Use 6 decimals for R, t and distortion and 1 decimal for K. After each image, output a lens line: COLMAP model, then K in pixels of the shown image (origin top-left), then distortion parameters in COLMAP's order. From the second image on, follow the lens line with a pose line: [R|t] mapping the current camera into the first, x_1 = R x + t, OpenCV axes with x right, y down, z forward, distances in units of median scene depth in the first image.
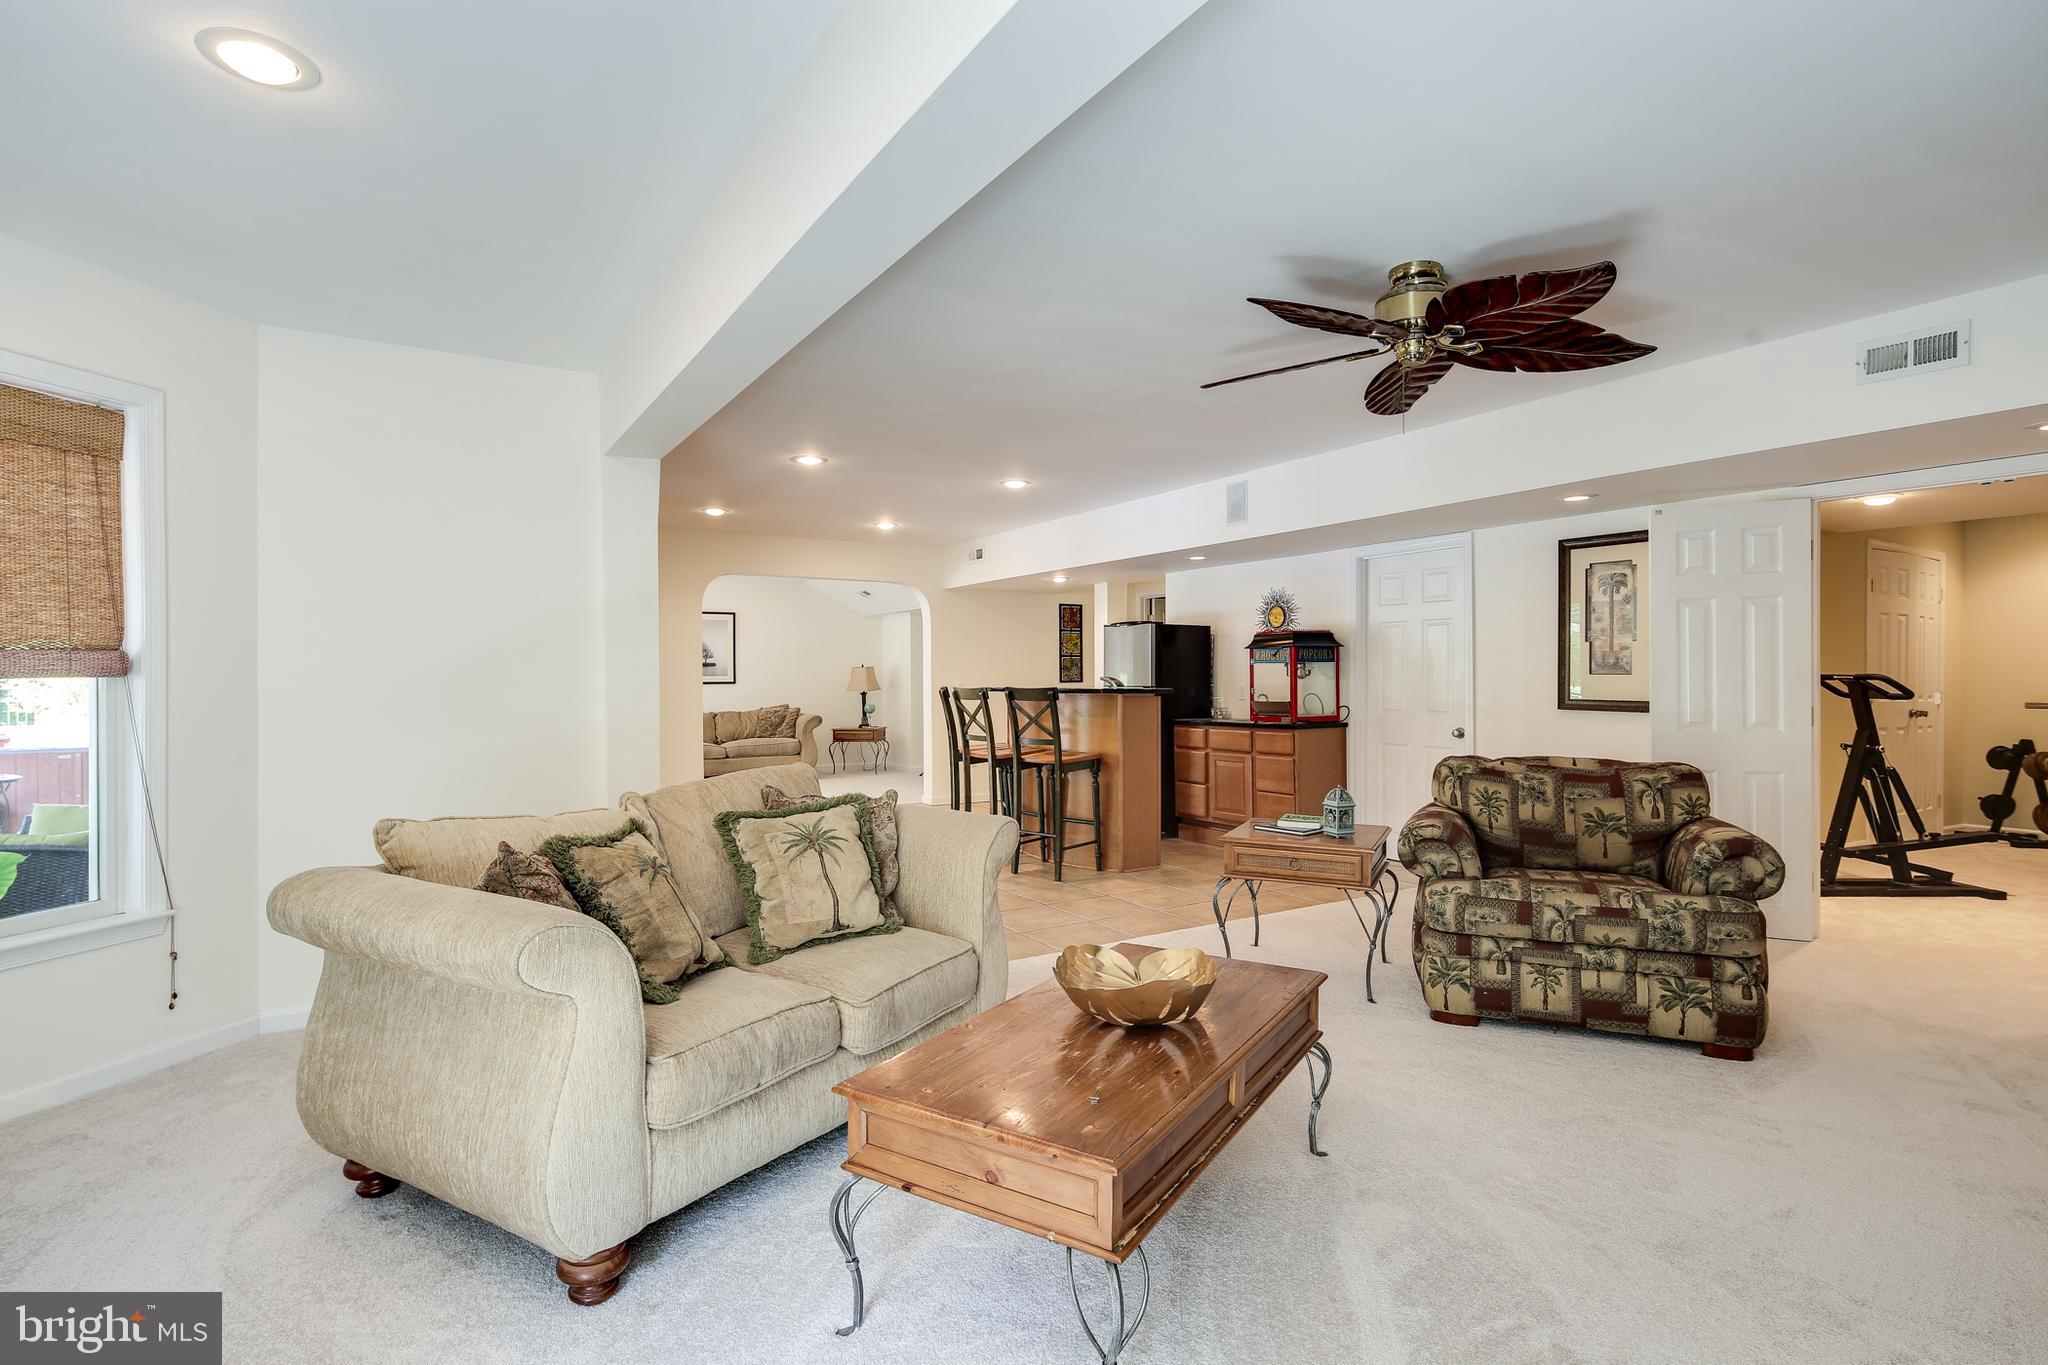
lens RADIAL K [[994.4, 0, 1024.0], [0, 994.4, 682.5], [0, 0, 1]] dist [0.001625, 0.000182]
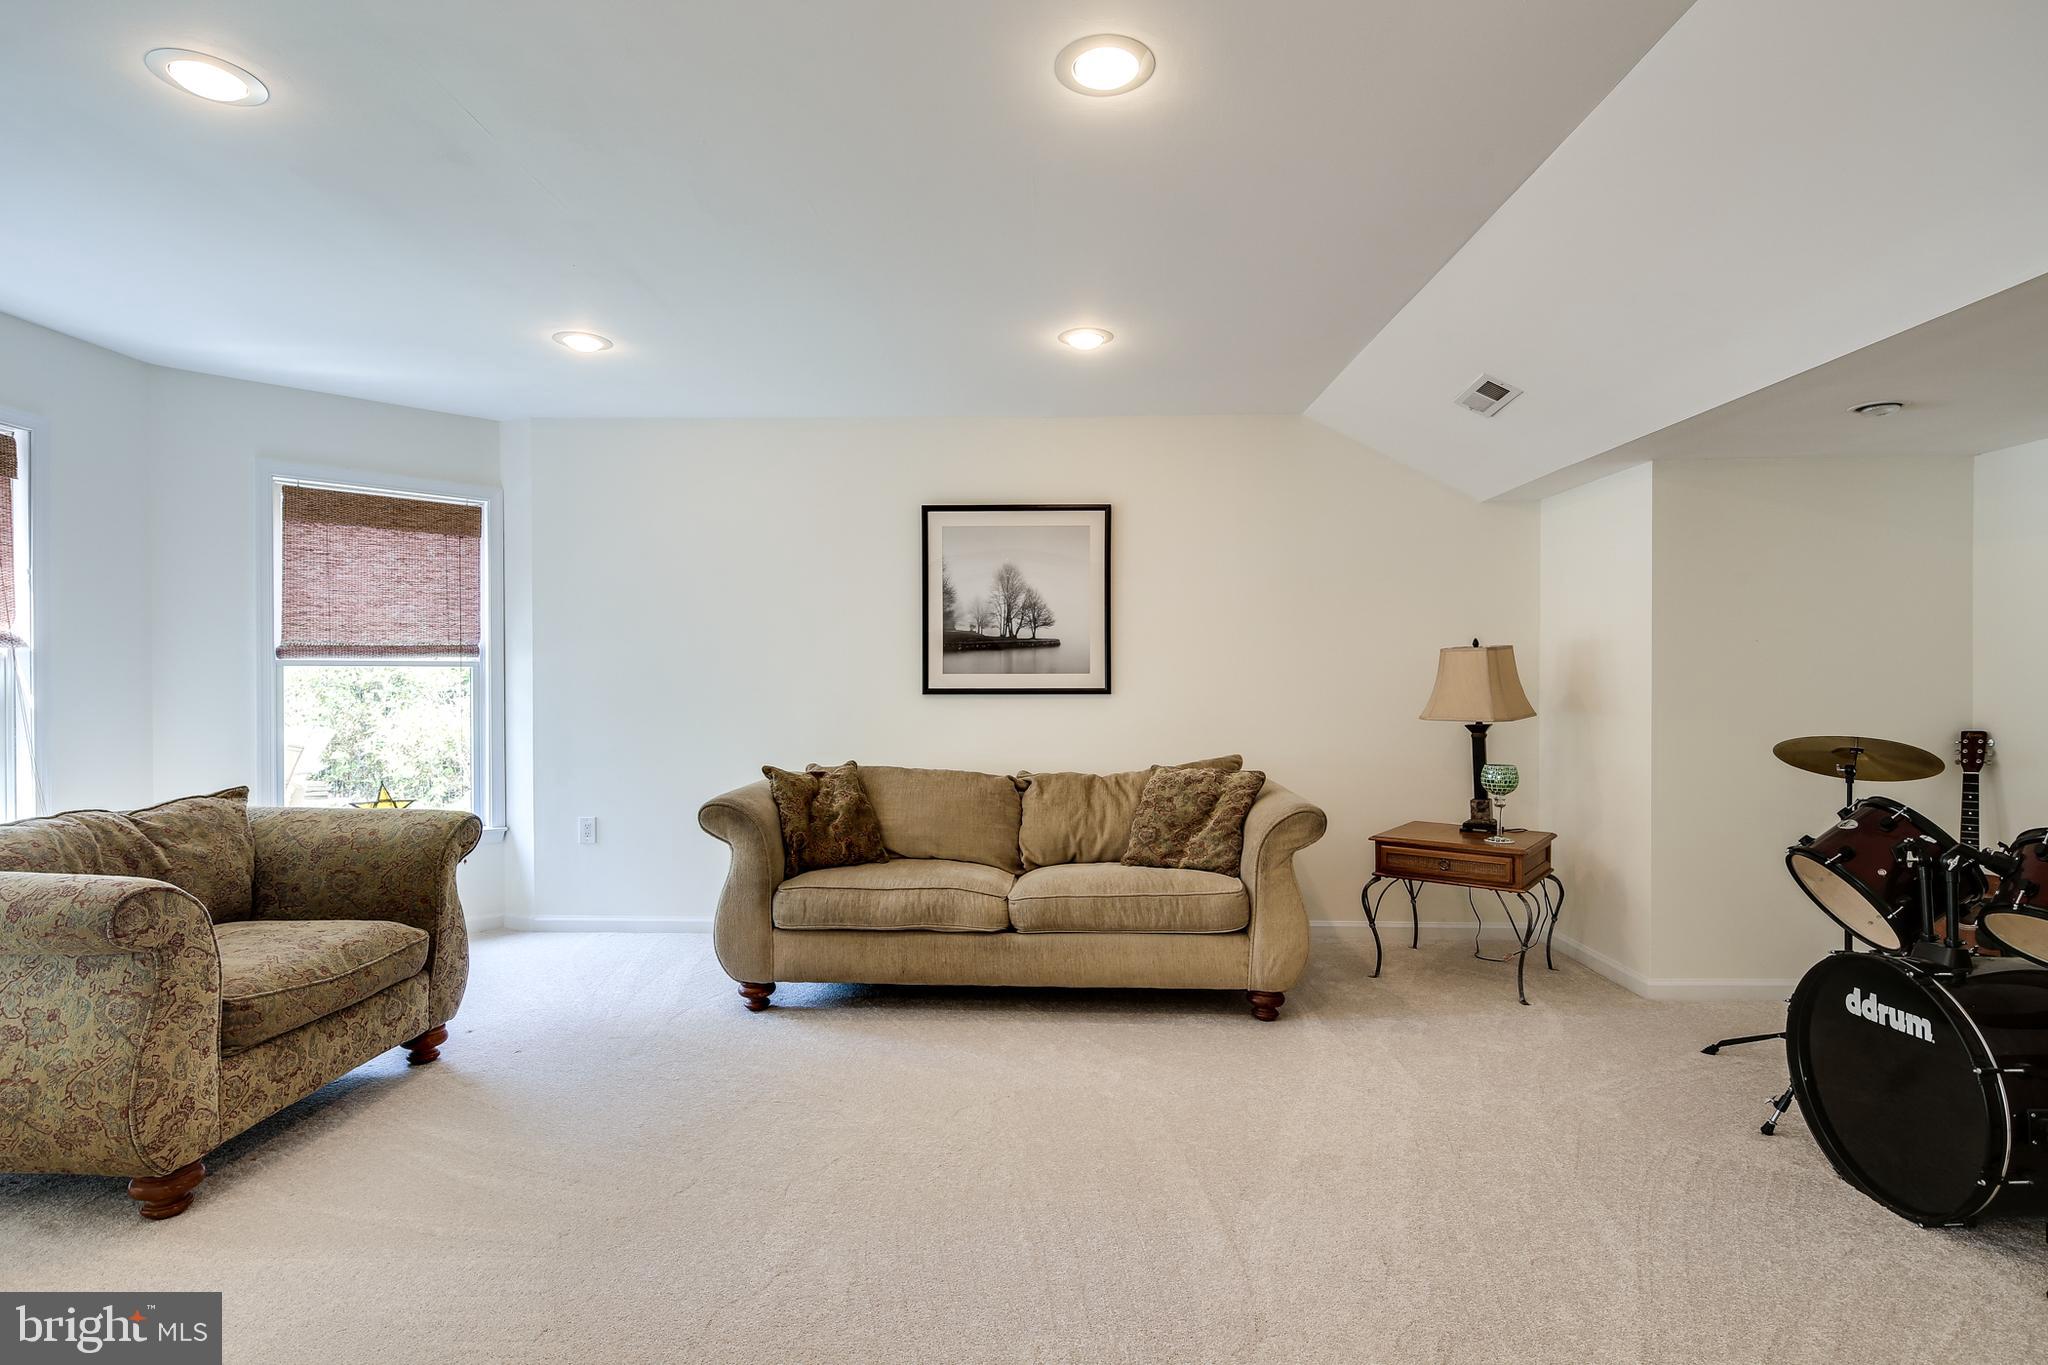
lens RADIAL K [[1023.0, 0, 1024.0], [0, 1023.0, 682.5], [0, 0, 1]] dist [0.004084, 0.000733]
pose [[0.835511, 0.007002, -0.549429, -0.108370], [-0.005663, 0.999975, 0.004132, -0.004683], [0.549444, -0.000341, 0.835530, 0.680319]]
